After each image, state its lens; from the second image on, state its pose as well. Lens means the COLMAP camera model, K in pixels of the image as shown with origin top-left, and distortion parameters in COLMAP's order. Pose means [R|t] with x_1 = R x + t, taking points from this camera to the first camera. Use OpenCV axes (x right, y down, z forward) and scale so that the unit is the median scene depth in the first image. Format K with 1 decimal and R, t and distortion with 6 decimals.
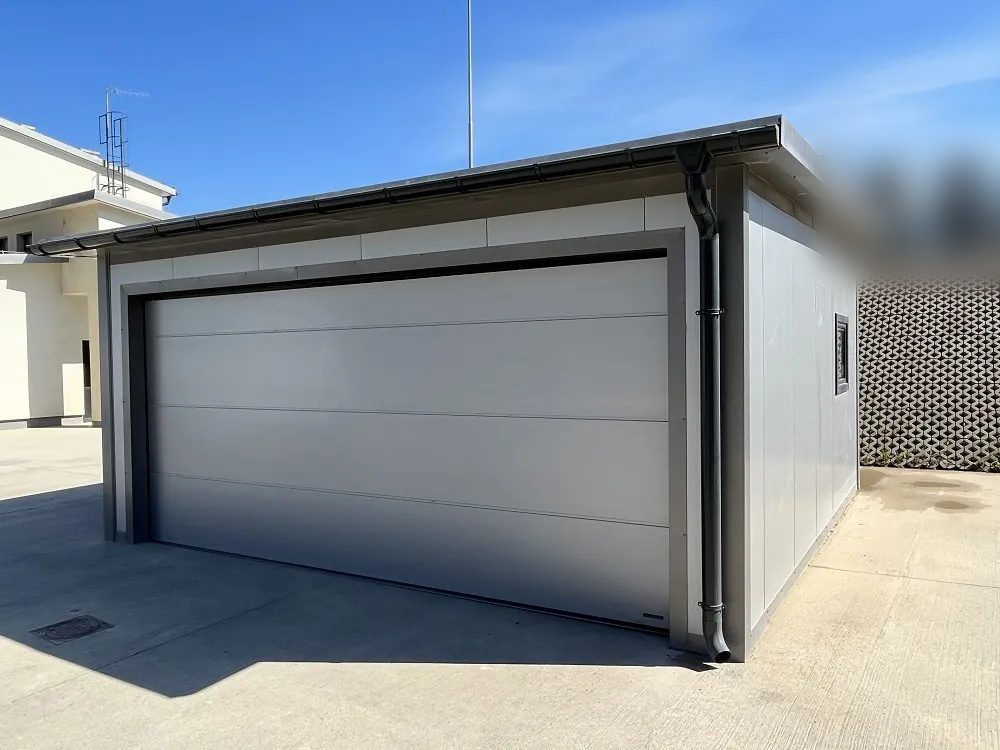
lens RADIAL K [[753.3, 0, 500.0], [0, 753.3, 375.0], [0, 0, 1]] dist [0.005317, -0.002941]
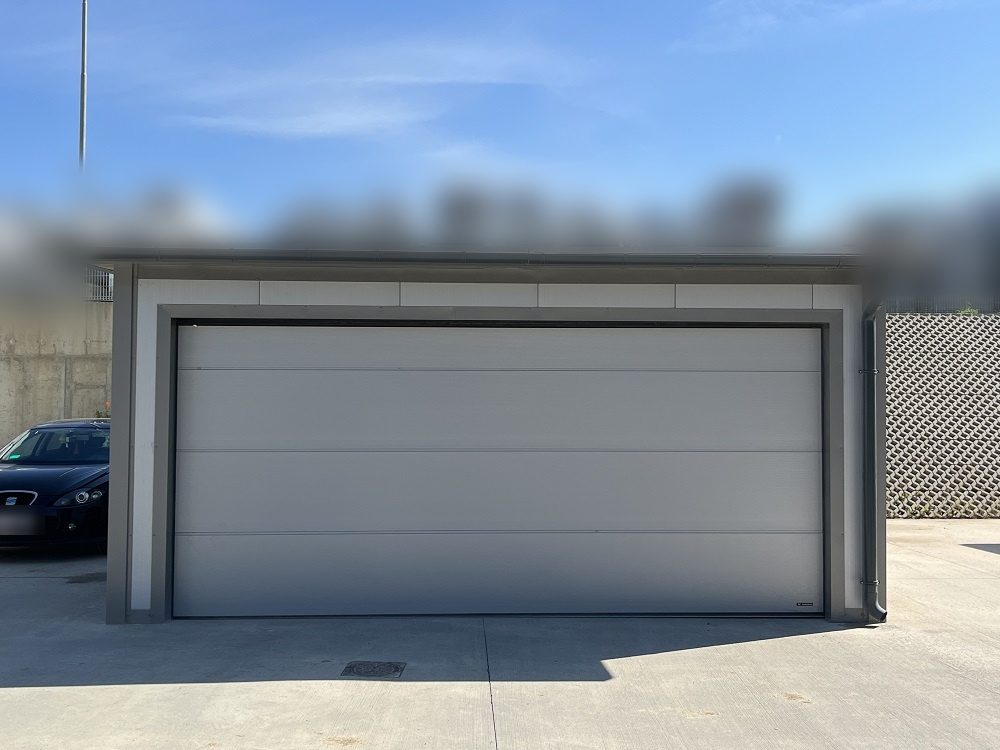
lens RADIAL K [[1095.2, 0, 521.0], [0, 1095.2, 363.2], [0, 0, 1]] dist [0.011902, 0.026764]
pose [[0.835343, 0.041622, 0.548151, -1.170820], [-0.002465, 0.997403, -0.071978, 0.042633], [-0.549724, 0.058775, 0.833276, -0.301610]]
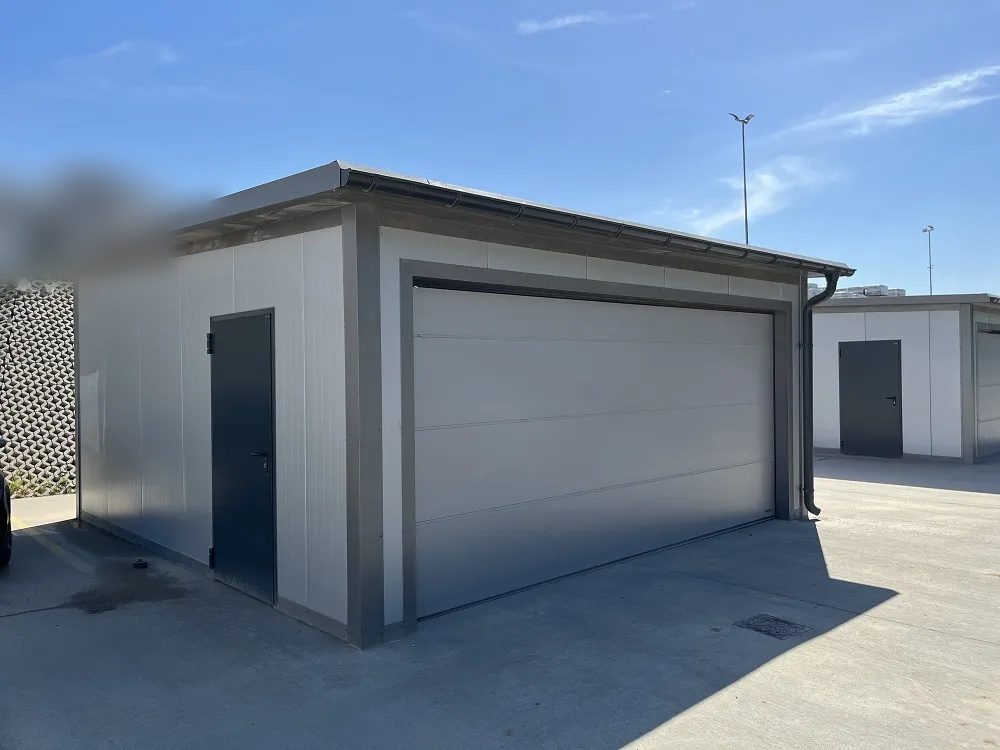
lens RADIAL K [[753.3, 0, 500.0], [0, 753.3, 375.0], [0, 0, 1]] dist [0.005317, -0.002941]
pose [[0.288184, 0.004910, 0.957563, -1.608327], [0.033042, 0.999340, -0.015068, 0.000138], [-0.957005, 0.035983, 0.287832, 1.018242]]
